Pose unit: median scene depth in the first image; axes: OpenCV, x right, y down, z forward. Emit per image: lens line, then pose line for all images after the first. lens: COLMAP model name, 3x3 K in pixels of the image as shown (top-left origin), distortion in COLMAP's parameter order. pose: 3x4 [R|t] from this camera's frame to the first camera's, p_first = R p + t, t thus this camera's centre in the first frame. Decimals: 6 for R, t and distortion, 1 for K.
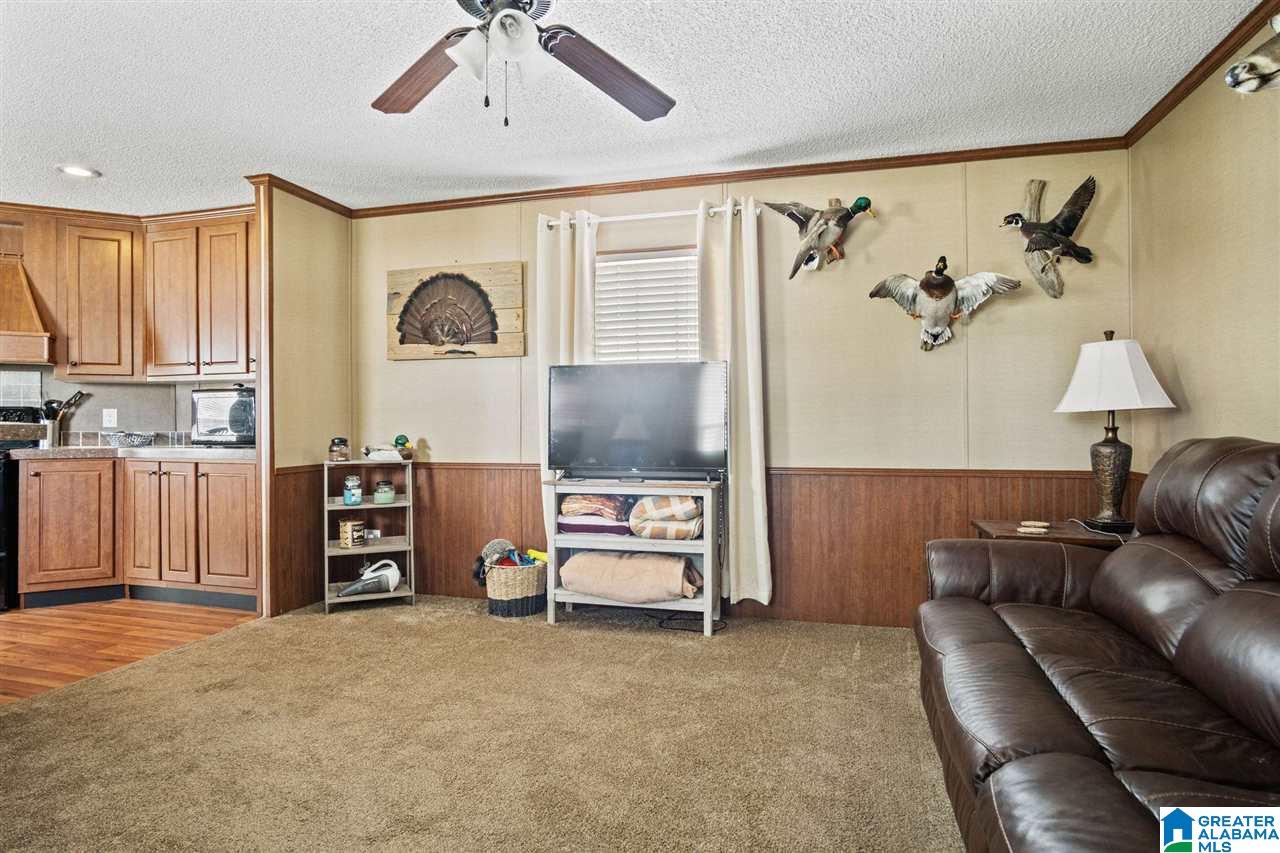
lens RADIAL K [[701.9, 0, 632.7], [0, 701.9, 427.3], [0, 0, 1]] dist [-0.007335, 0.004614]
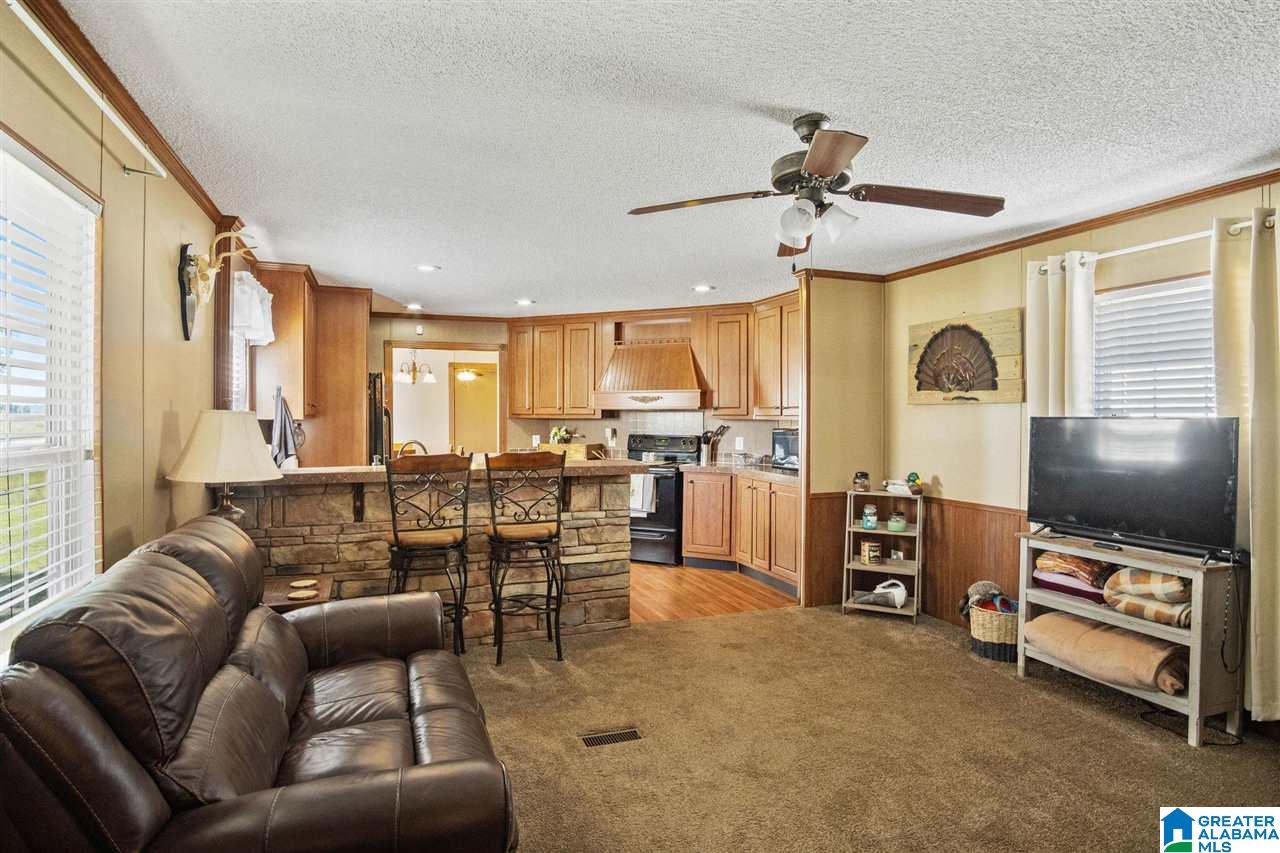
lens RADIAL K [[701.9, 0, 639.2], [0, 701.9, 421.0], [0, 0, 1]] dist [-0.007335, 0.004614]
pose [[0.603726, 0.013428, -0.797079, 0.311954], [-0.013364, 0.999888, 0.006722, -0.075269], [0.797080, 0.006594, 0.603838, -0.033738]]
